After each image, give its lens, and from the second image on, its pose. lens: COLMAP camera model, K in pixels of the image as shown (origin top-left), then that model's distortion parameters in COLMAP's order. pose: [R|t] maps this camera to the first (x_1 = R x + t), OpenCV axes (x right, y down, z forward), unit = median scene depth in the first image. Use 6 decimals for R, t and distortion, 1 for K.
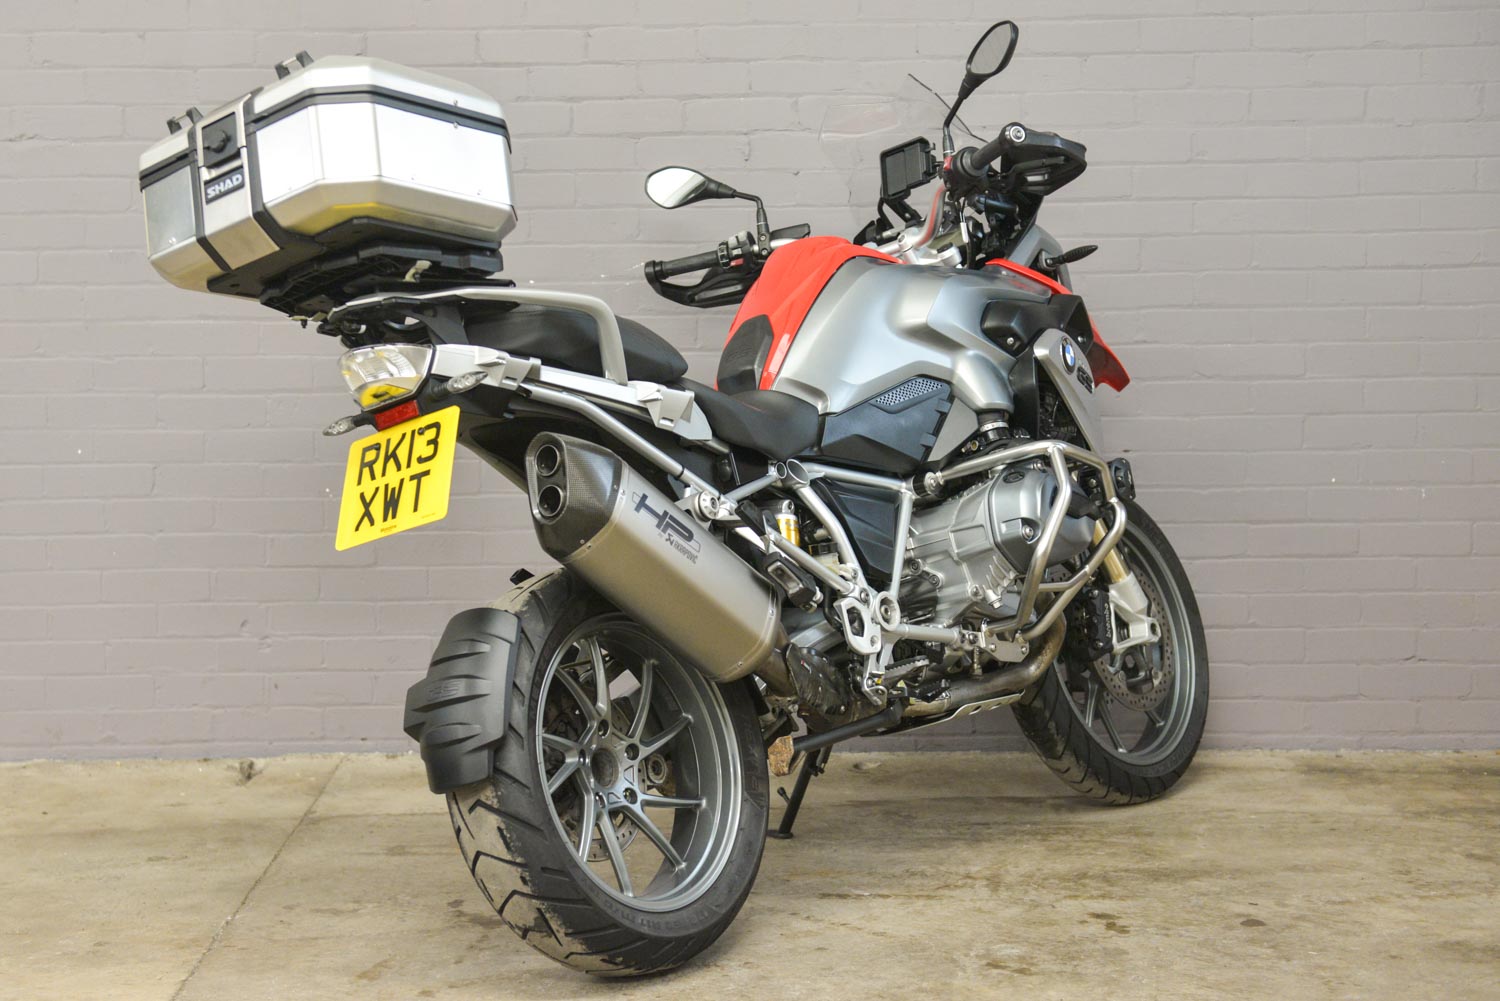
lens RADIAL K [[2678.6, 0, 680.5], [0, 2678.6, 454.6], [0, 0, 1]] dist [0.167080, 0.018454]
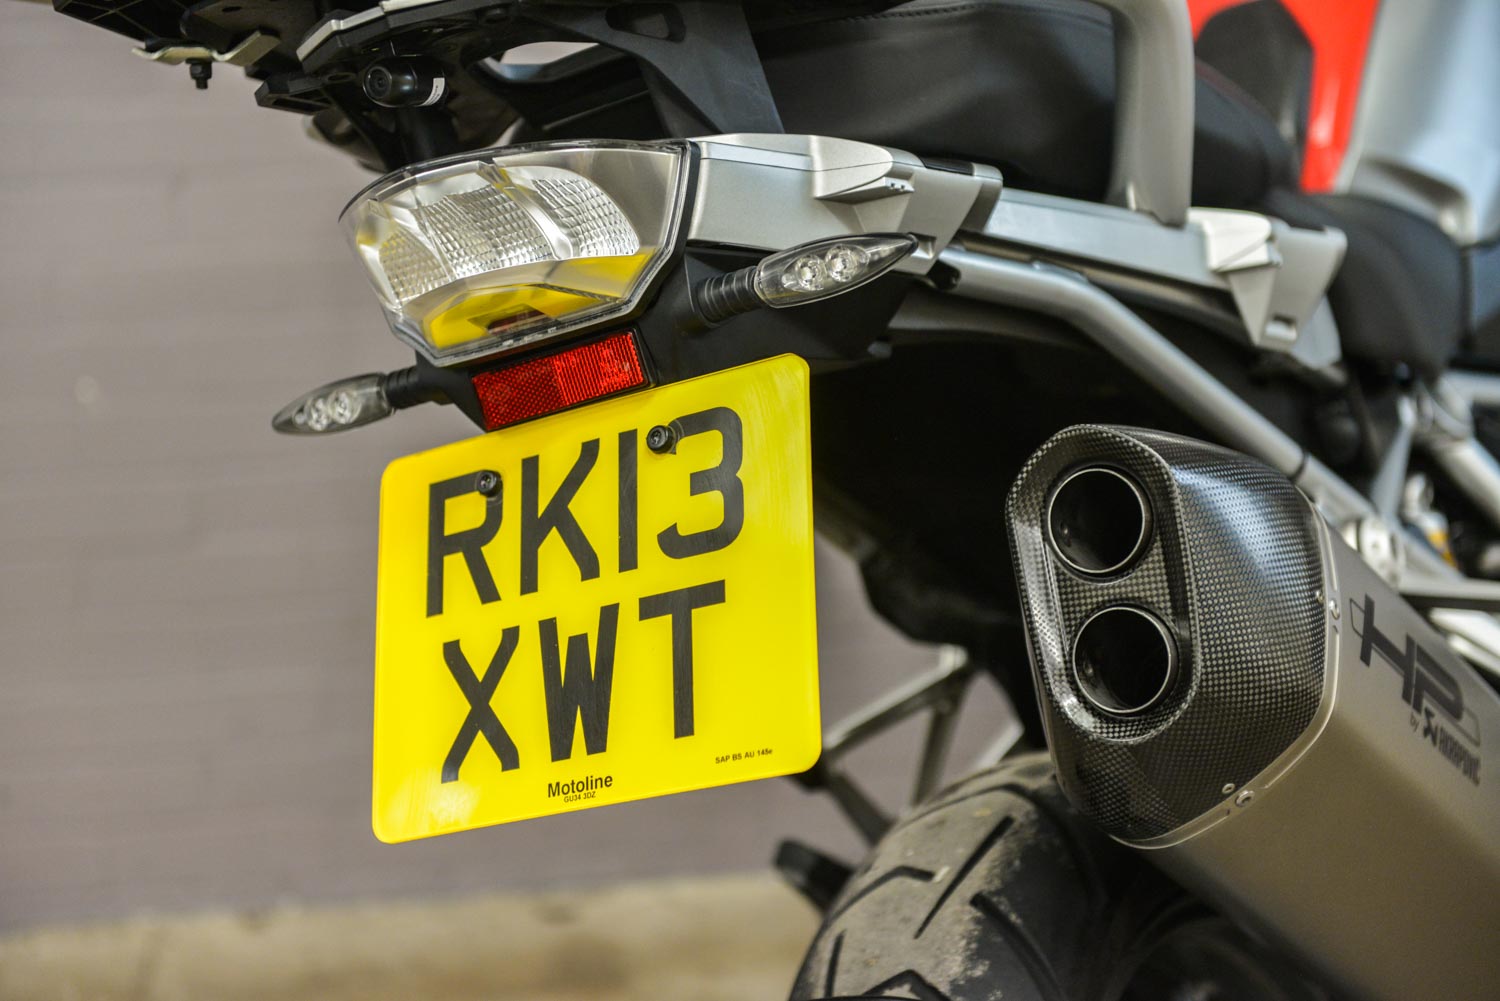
lens RADIAL K [[2879.1, 0, 750.0], [0, 2879.1, 500.5], [0, 0, 1]] dist [0.128660, -0.057728]
pose [[0.988513, -0.053239, 0.141449, -0.152085], [0.035445, 0.991465, 0.125463, -0.047450], [-0.146921, -0.119008, 0.981963, 0.795115]]
